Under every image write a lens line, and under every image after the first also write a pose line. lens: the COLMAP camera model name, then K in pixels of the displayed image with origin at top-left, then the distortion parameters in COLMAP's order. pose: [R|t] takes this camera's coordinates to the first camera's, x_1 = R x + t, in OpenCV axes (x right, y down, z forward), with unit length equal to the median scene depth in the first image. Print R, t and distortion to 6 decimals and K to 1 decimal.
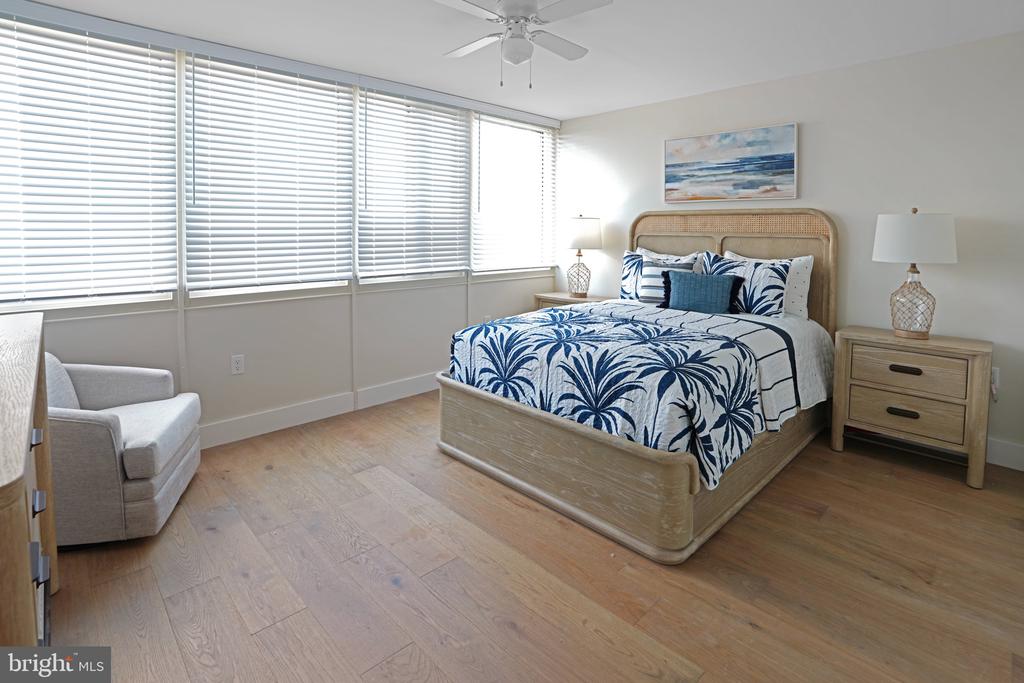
lens RADIAL K [[523.6, 0, 512.0], [0, 523.6, 341.5], [0, 0, 1]] dist [-0.003732, -0.000519]
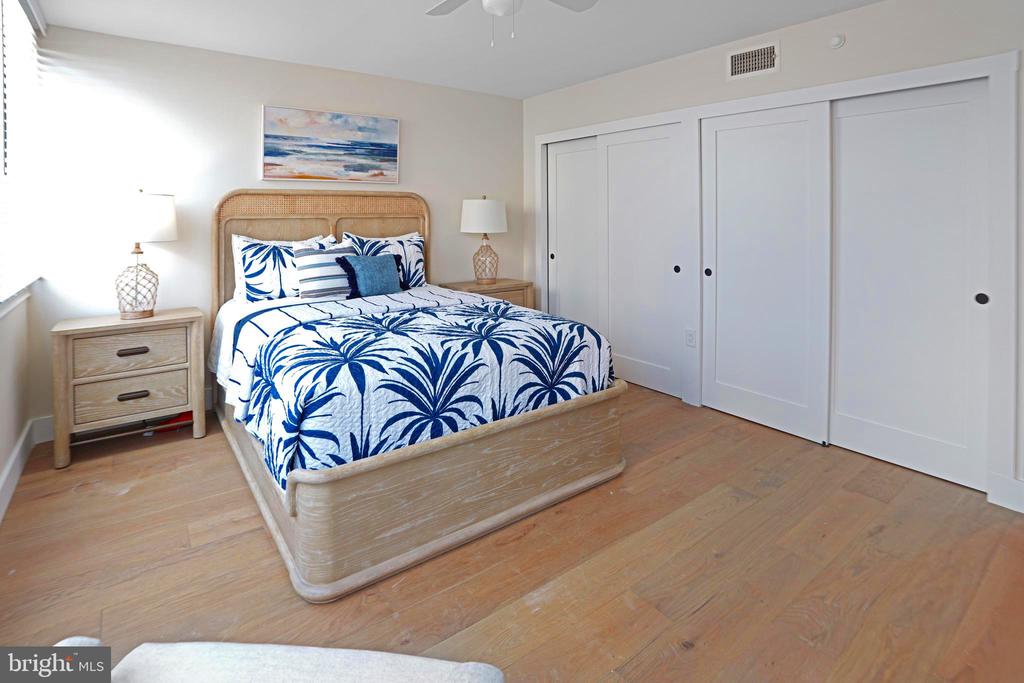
lens RADIAL K [[515.1, 0, 515.9], [0, 515.1, 287.5], [0, 0, 1]] dist [-0.001725, -0.000443]
pose [[0.126204, -0.151283, 0.980401, -0.551835], [0.211628, 0.969658, 0.122383, -0.132641], [-0.969168, 0.192035, 0.154391, 0.601811]]
